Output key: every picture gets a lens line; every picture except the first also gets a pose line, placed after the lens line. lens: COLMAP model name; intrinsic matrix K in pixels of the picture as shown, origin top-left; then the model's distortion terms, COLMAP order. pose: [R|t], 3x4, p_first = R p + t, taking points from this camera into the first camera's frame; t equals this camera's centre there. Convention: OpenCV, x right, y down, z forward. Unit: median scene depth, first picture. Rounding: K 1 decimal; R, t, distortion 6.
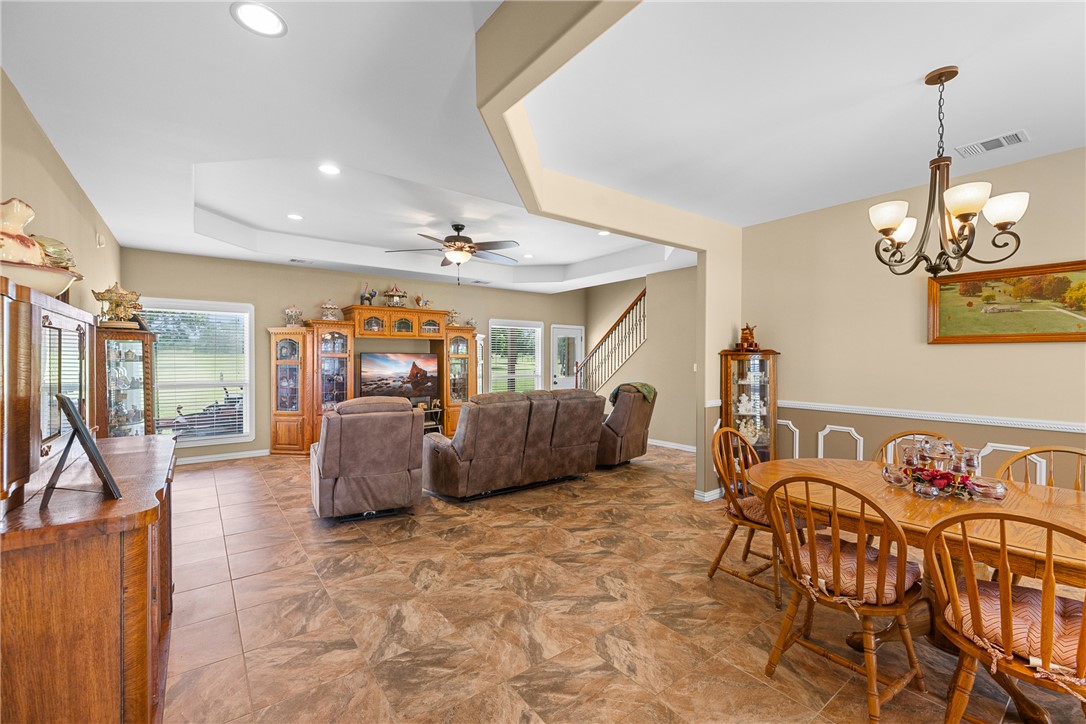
lens RADIAL K [[465.3, 0, 544.6], [0, 465.3, 359.5], [0, 0, 1]] dist [-0.000575, 0.000201]
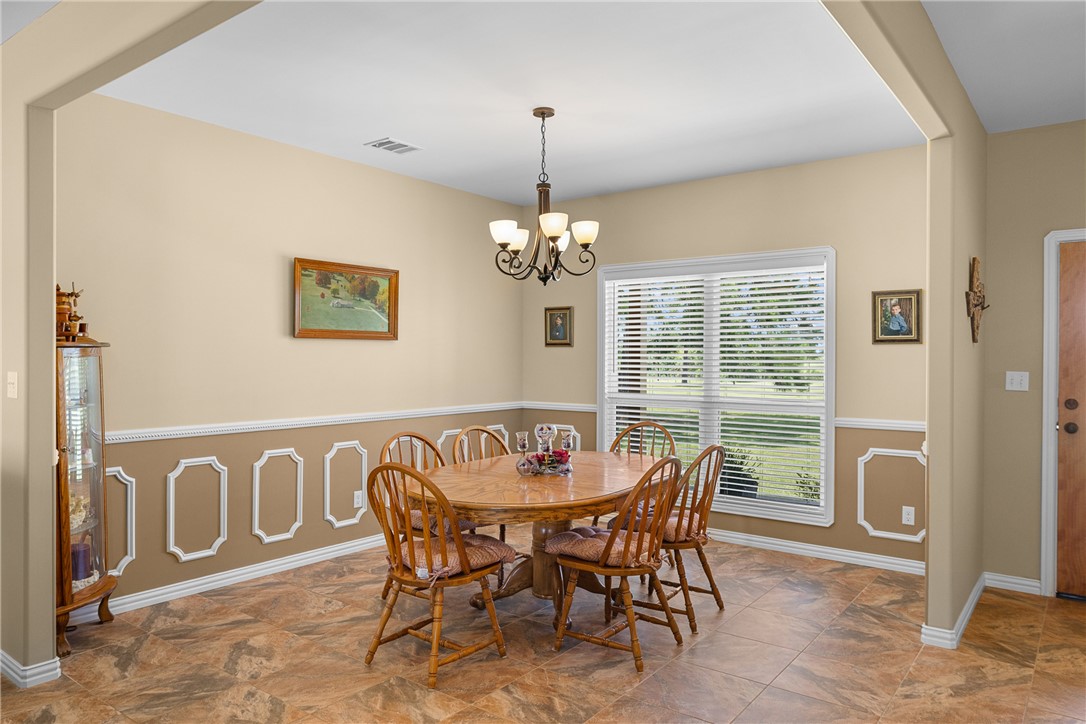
lens RADIAL K [[731.0, 0, 542.9], [0, 731.0, 358.9], [0, 0, 1]] dist [0.004376, 0.000858]
pose [[-0.273574, -0.008437, 0.961814, -0.570757], [-0.002743, 0.999964, 0.007992, -0.006822], [-0.961847, -0.000452, -0.273587, 0.949286]]
